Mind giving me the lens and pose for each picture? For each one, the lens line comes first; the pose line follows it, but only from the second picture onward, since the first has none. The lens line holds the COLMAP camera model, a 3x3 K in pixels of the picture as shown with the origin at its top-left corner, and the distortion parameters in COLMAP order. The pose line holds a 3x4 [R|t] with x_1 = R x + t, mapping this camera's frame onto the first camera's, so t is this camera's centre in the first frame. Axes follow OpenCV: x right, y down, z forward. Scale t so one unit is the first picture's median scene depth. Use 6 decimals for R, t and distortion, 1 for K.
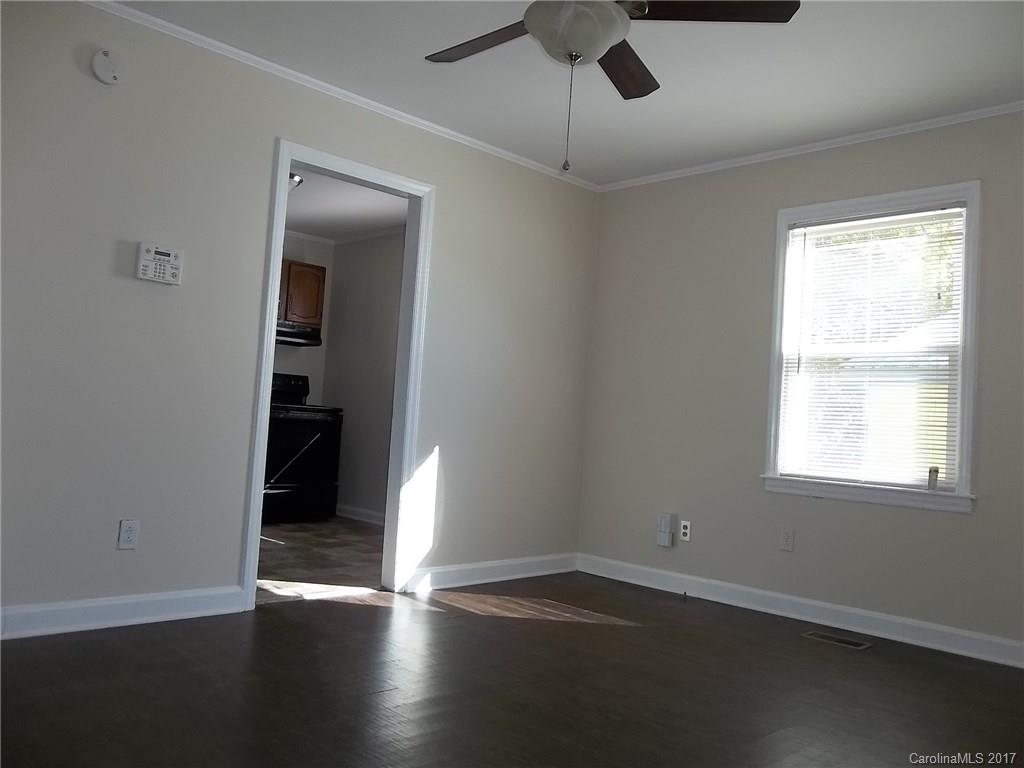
lens RADIAL K [[835.5, 0, 511.1], [0, 835.5, 385.6], [0, 0, 1]] dist [-0.011529, -0.003909]
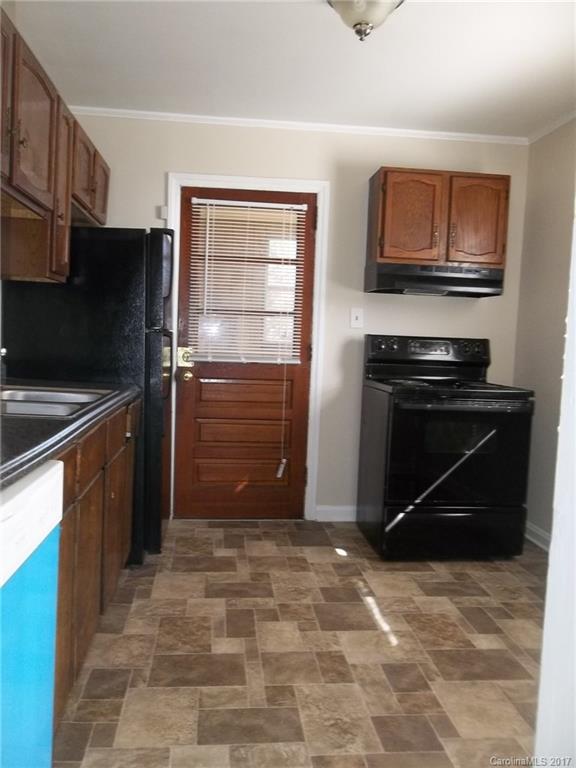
lens RADIAL K [[626.6, 0, 284.5], [0, 626.6, 379.7], [0, 0, 1]] dist [-0.011529, -0.003909]
pose [[0.781896, 0.016846, -0.623182, -0.051478], [0.037127, 0.996602, 0.073523, -0.023558], [0.622303, -0.080624, 0.778613, 0.500736]]
